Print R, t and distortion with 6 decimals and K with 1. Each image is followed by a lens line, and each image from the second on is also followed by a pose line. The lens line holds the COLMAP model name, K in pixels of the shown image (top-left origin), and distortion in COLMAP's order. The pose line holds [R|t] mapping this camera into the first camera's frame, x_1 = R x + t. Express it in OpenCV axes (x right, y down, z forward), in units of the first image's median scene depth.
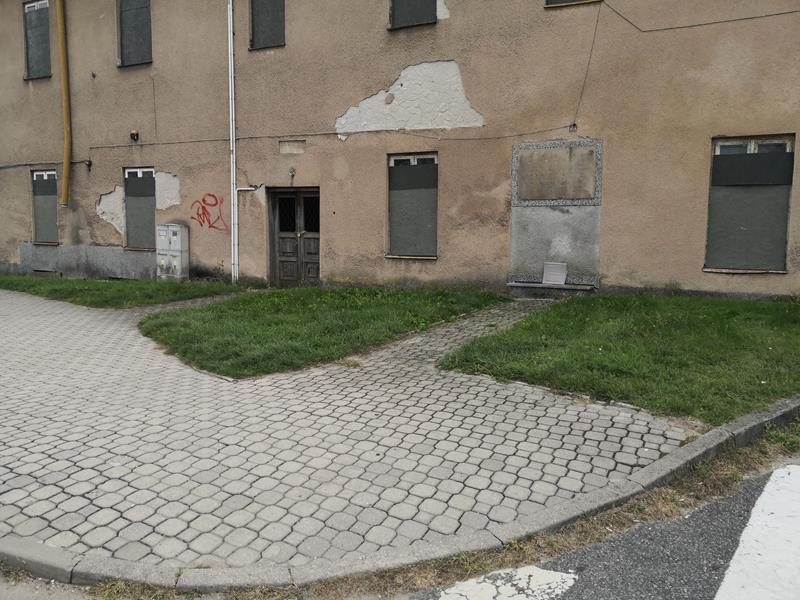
lens RADIAL K [[650.2, 0, 401.1], [0, 650.2, 299.1], [0, 0, 1]] dist [0.012124, -0.023190]
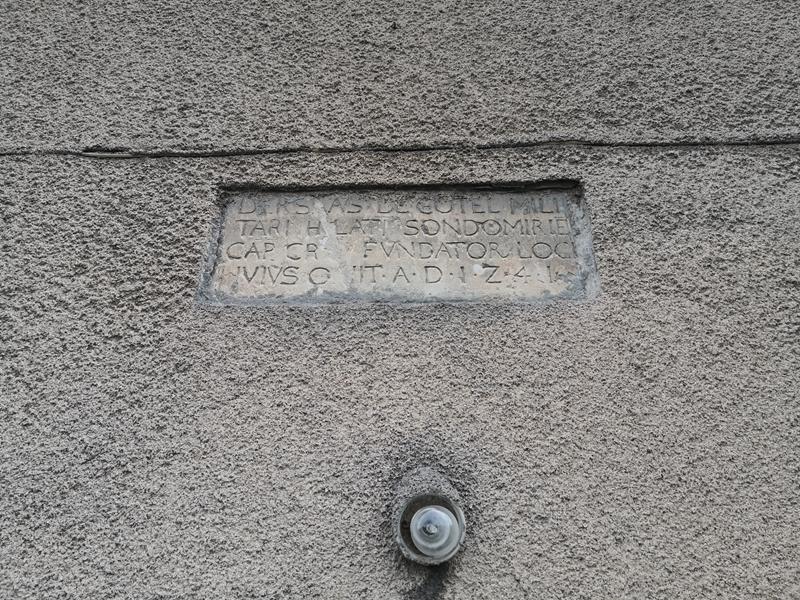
lens RADIAL K [[650.2, 0, 402.2], [0, 650.2, 298.4], [0, 0, 1]] dist [0.012124, -0.023190]
pose [[0.880584, 0.231809, 0.413324, -0.198517], [0.096315, 0.766443, -0.635050, -0.166048], [-0.464000, 0.599024, 0.652590, 0.926741]]
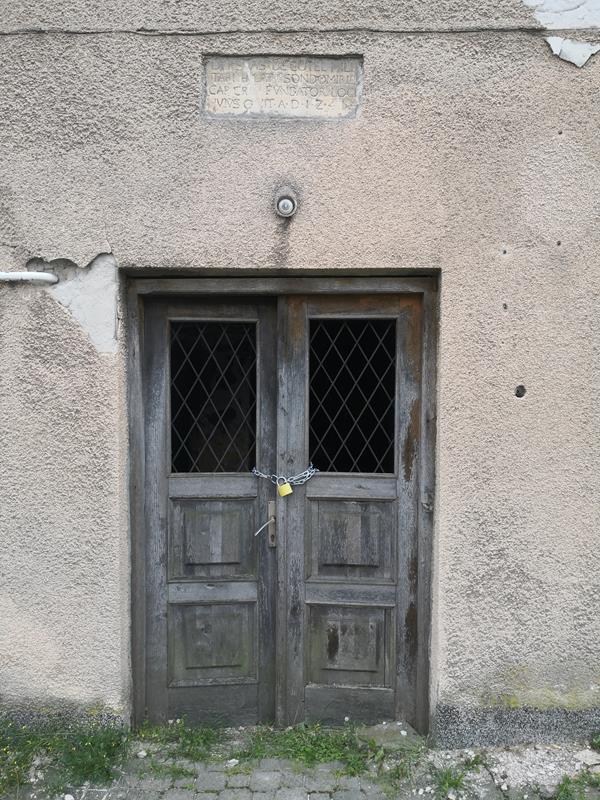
lens RADIAL K [[650.2, 0, 301.1], [0, 650.2, 395.3], [0, 0, 1]] dist [0.012124, -0.023190]
pose [[0.895217, -0.015574, 0.445357, -0.253092], [0.059595, 0.994596, -0.085010, -0.111626], [-0.441627, 0.102644, 0.891308, 0.801056]]
